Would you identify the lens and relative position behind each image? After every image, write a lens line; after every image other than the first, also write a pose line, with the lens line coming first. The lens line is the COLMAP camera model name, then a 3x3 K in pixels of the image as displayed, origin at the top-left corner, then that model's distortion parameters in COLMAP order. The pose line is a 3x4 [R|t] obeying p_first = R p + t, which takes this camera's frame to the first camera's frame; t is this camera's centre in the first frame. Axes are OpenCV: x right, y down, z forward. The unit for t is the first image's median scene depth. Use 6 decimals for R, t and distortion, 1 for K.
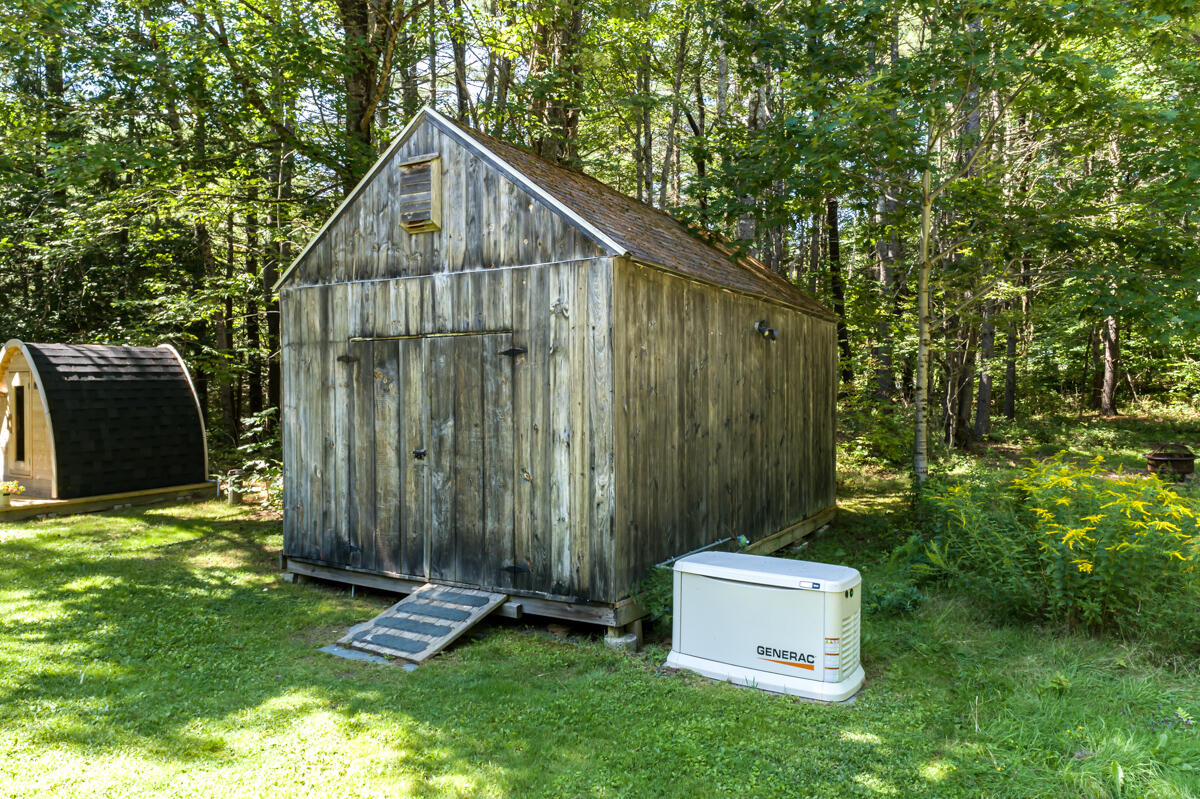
lens RADIAL K [[836.8, 0, 597.8], [0, 836.8, 391.6], [0, 0, 1]] dist [0.004212, -0.000385]
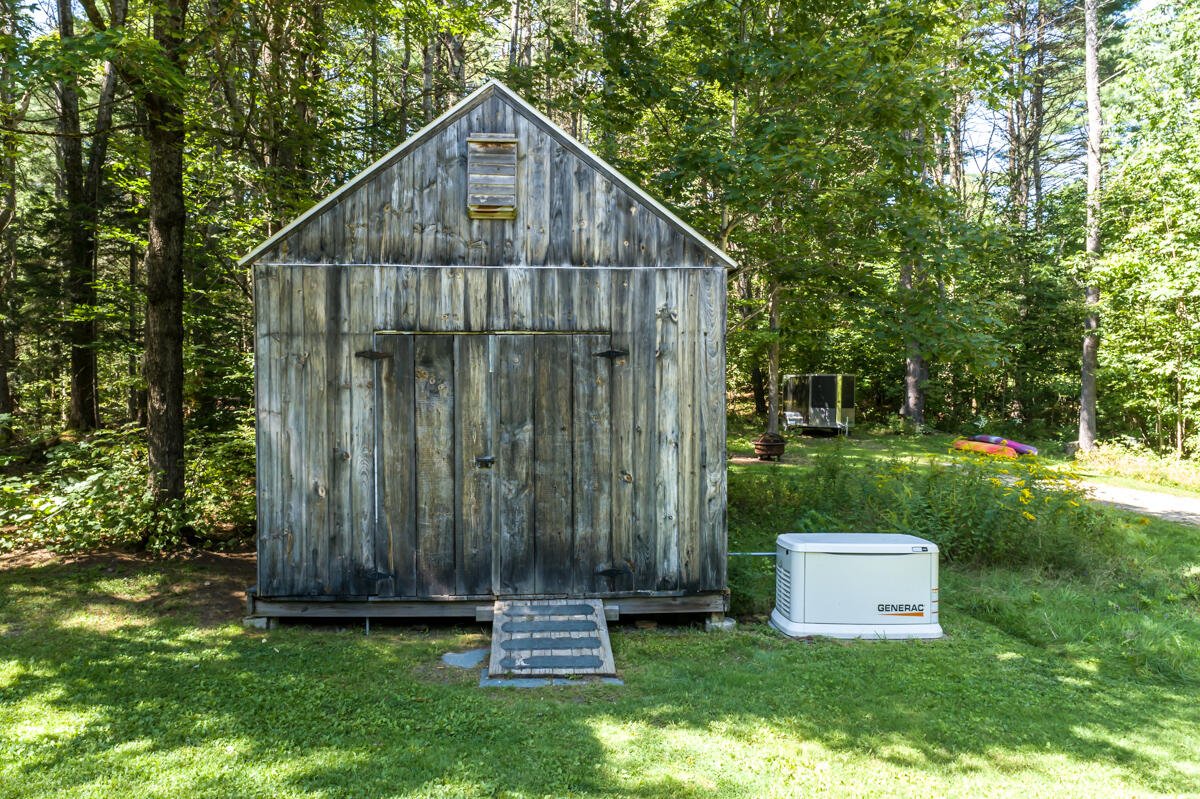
lens RADIAL K [[836.8, 0, 597.3], [0, 836.8, 406.4], [0, 0, 1]] dist [0.004212, -0.000385]
pose [[0.828805, -0.011622, 0.559417, -0.658382], [-0.003208, 0.999669, 0.025521, -0.010298], [-0.559529, -0.022947, 0.828493, 0.184758]]
